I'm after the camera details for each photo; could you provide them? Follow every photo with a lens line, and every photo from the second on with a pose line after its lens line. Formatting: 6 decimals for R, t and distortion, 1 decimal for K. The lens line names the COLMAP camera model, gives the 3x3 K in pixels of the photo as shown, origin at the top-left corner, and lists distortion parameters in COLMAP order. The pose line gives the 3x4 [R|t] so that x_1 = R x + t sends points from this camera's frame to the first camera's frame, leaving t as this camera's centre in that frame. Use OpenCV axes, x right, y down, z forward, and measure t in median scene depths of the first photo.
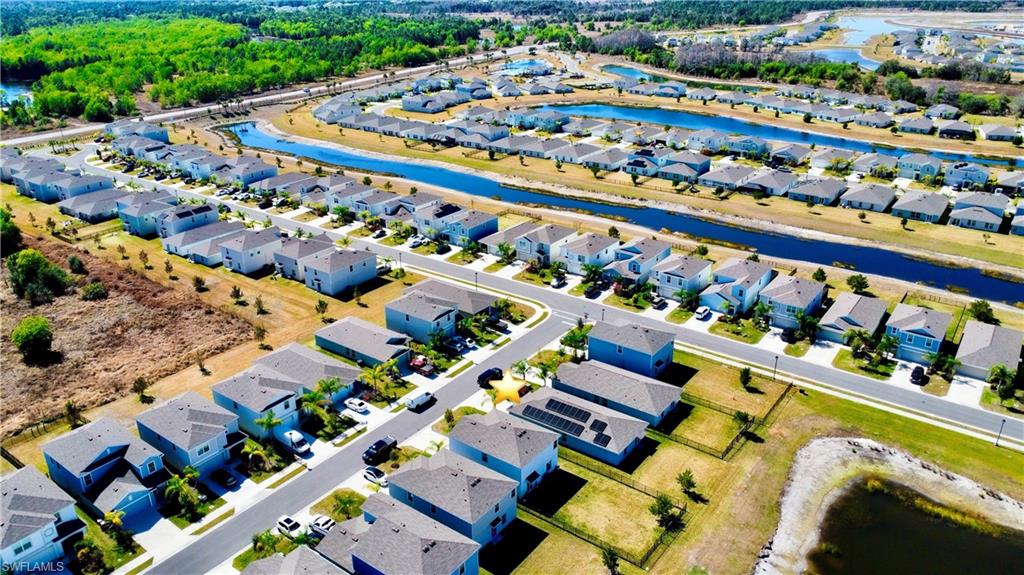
lens RADIAL K [[746.7, 0, 510.1], [0, 746.7, 285.6], [0, 0, 1]] dist [-0.010720, -0.029759]
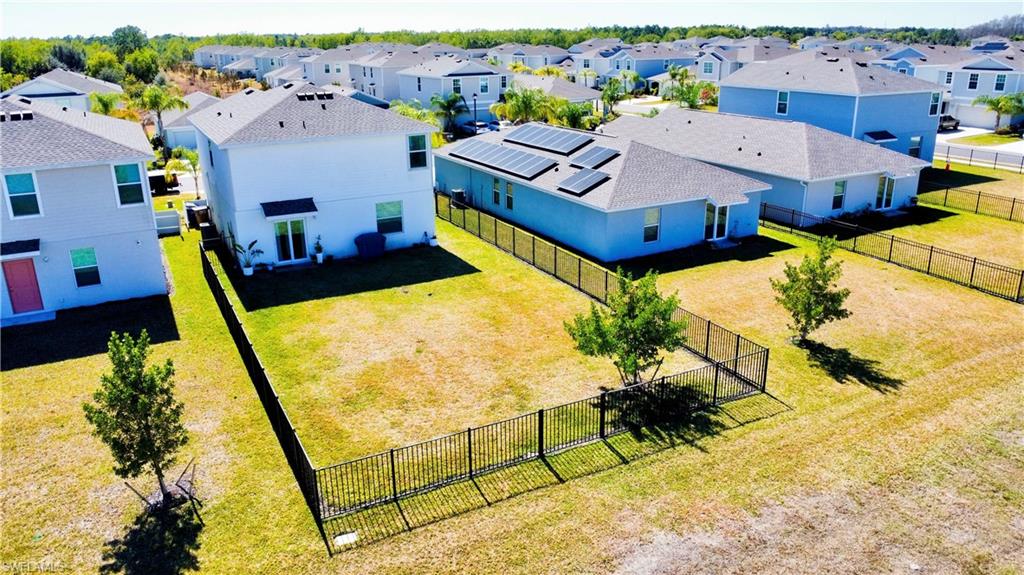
lens RADIAL K [[746.7, 0, 510.1], [0, 746.7, 285.6], [0, 0, 1]] dist [-0.010720, -0.029759]
pose [[0.902048, 0.140229, -0.408222, 0.224273], [-0.170657, 0.984563, -0.038893, 0.260023], [0.396466, 0.104749, 0.912054, 0.684215]]
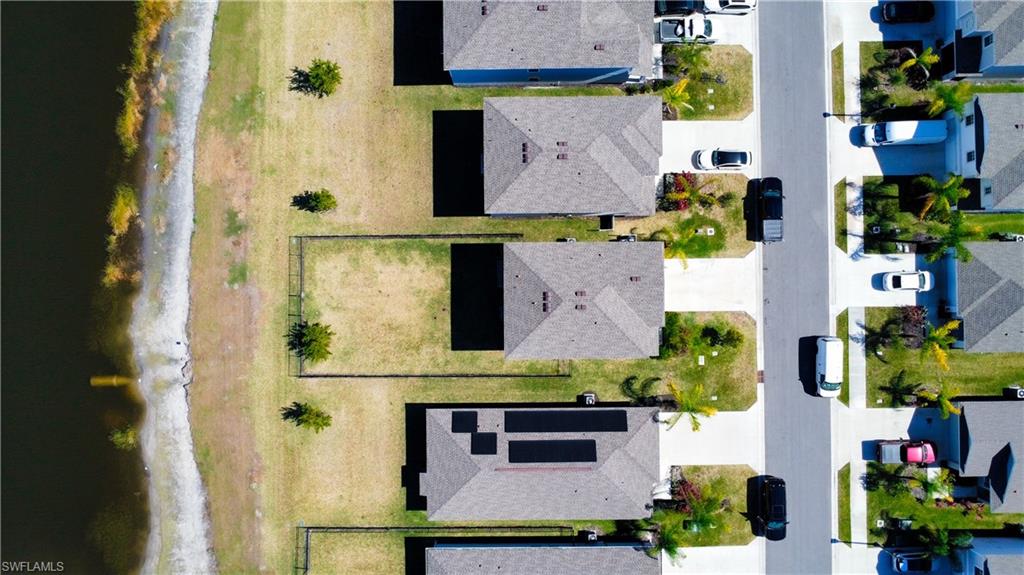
lens RADIAL K [[746.7, 0, 510.1], [0, 746.7, 285.6], [0, 0, 1]] dist [-0.010720, -0.029759]
pose [[-0.797642, 0.603108, 0.005291, 0.025915], [-0.217483, -0.295793, 0.930165, -0.309758], [0.562555, 0.740788, 0.367103, 0.704634]]
